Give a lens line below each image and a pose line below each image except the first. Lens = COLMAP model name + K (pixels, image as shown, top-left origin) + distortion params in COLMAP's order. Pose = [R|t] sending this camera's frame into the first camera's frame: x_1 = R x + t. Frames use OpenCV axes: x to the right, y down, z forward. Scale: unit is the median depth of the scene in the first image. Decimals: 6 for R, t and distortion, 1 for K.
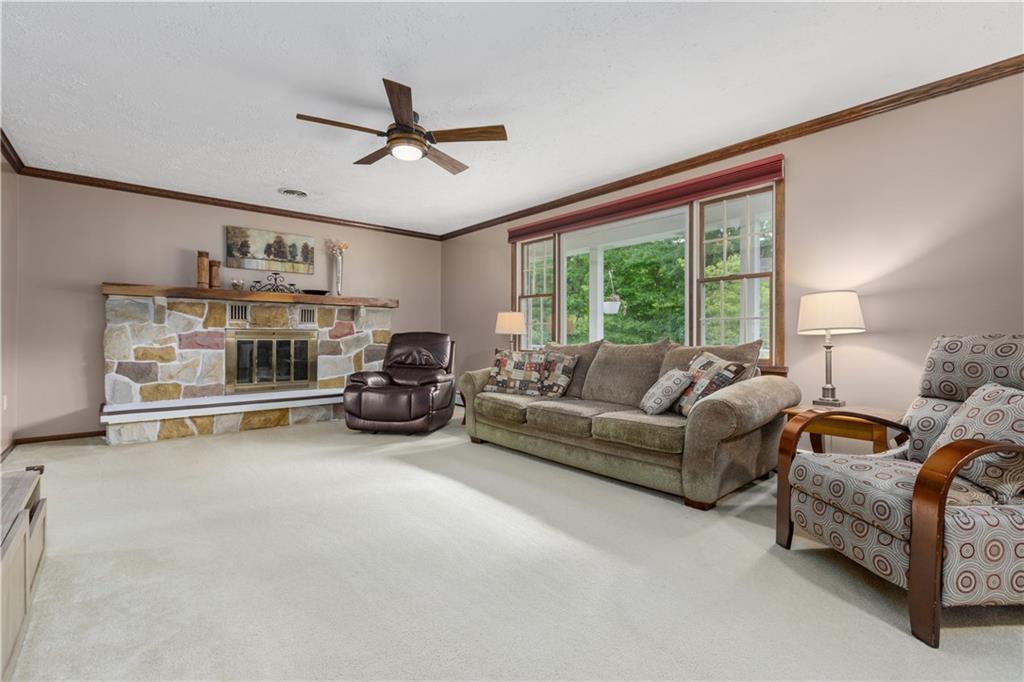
lens RADIAL K [[487.0, 0, 510.0], [0, 487.0, 336.7], [0, 0, 1]] dist [0.001143, 0.000206]
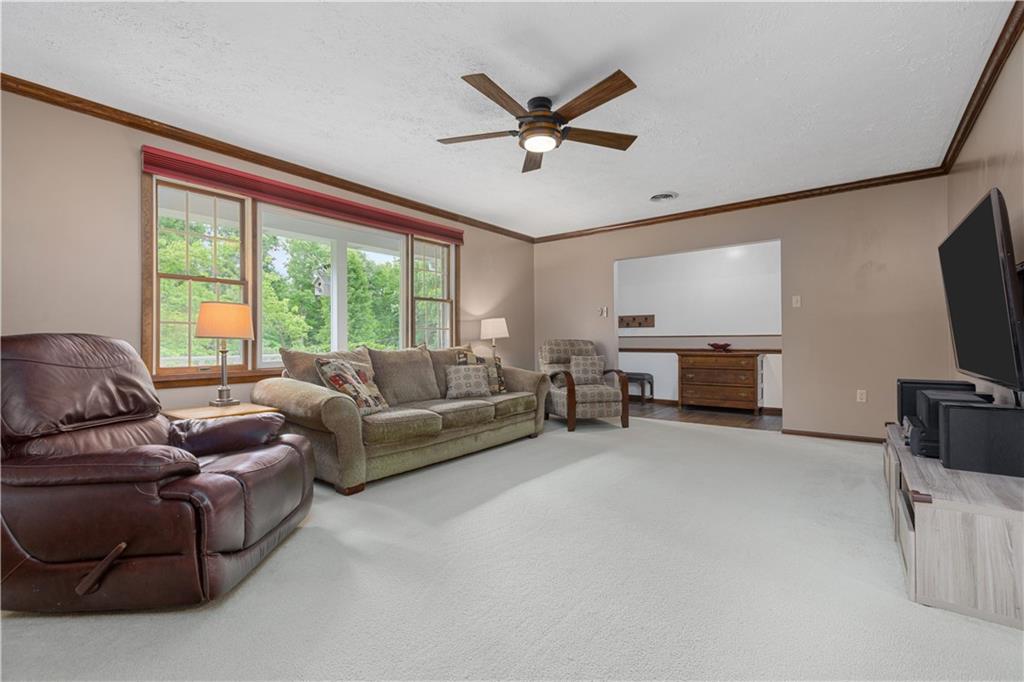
lens RADIAL K [[454.5, 0, 509.2], [0, 454.5, 337.8], [0, 0, 1]] dist [0.001367, 0.000575]
pose [[-0.233866, 0.005563, 0.972253, -0.794526], [0.008314, 0.999959, -0.003721, -0.002196], [-0.972233, 0.007213, -0.233903, 0.980263]]
